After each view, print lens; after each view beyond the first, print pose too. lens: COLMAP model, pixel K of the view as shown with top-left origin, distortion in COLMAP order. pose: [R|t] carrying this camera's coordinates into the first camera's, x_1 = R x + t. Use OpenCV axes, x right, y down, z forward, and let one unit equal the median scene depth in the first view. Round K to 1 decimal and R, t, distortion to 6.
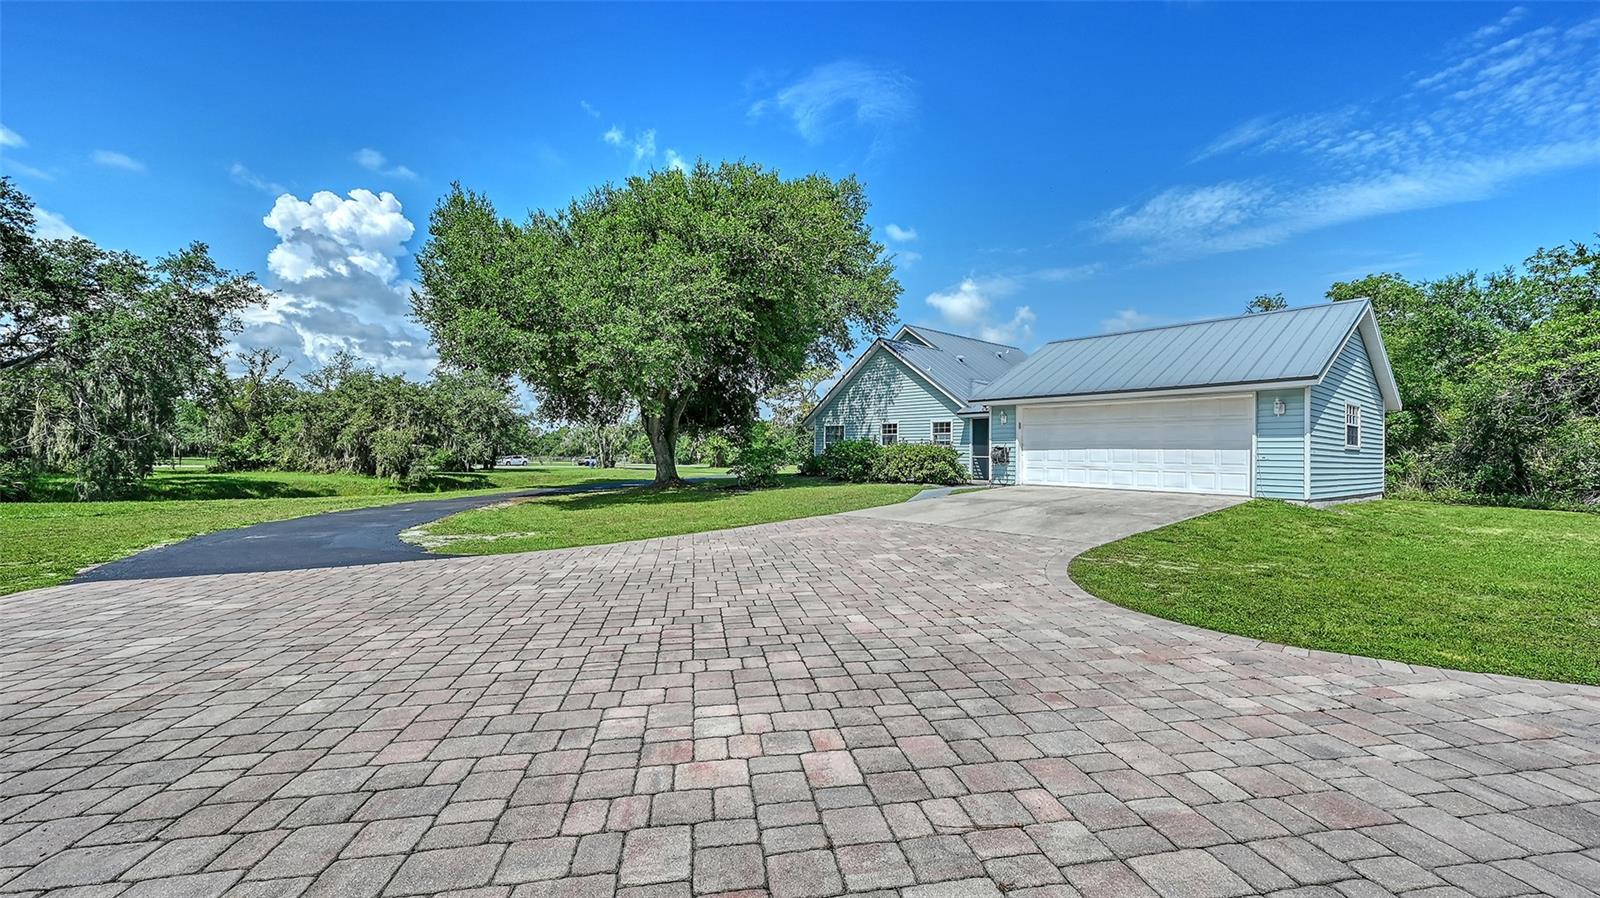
lens RADIAL K [[639.9, 0, 798.3], [0, 639.9, 454.8], [0, 0, 1]] dist [-0.000703, -0.000139]
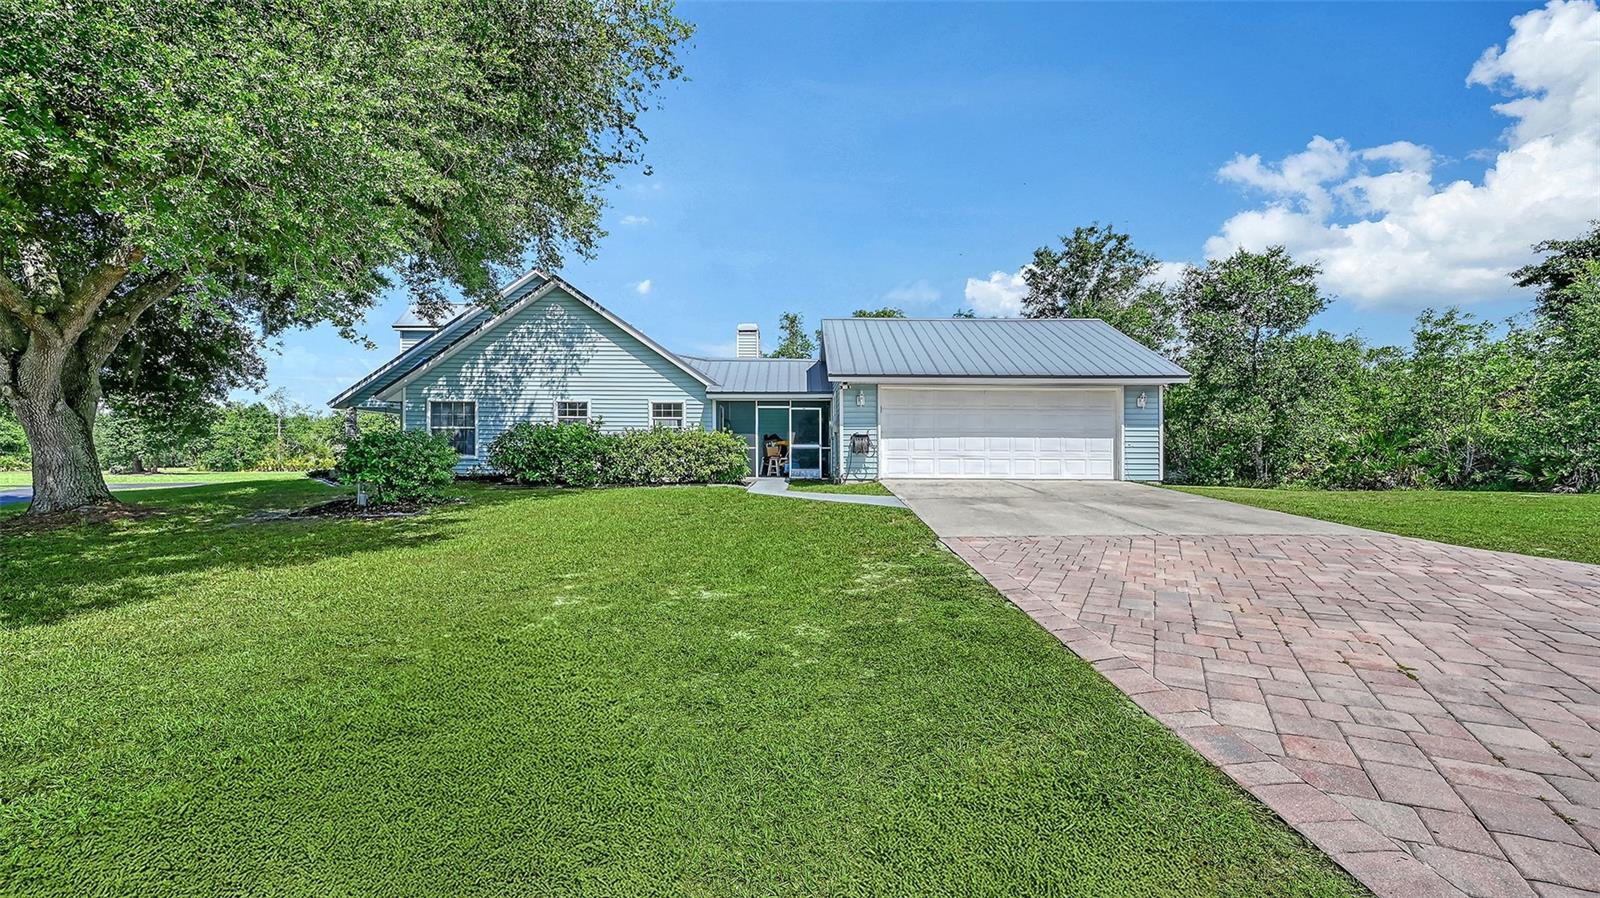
lens RADIAL K [[639.9, 0, 798.3], [0, 639.9, 454.8], [0, 0, 1]] dist [-0.000703, -0.000139]
pose [[0.616572, -0.008384, 0.787254, -0.280691], [0.004901, 0.999965, 0.006811, 0.006145], [-0.787283, -0.000341, 0.616592, 0.412107]]
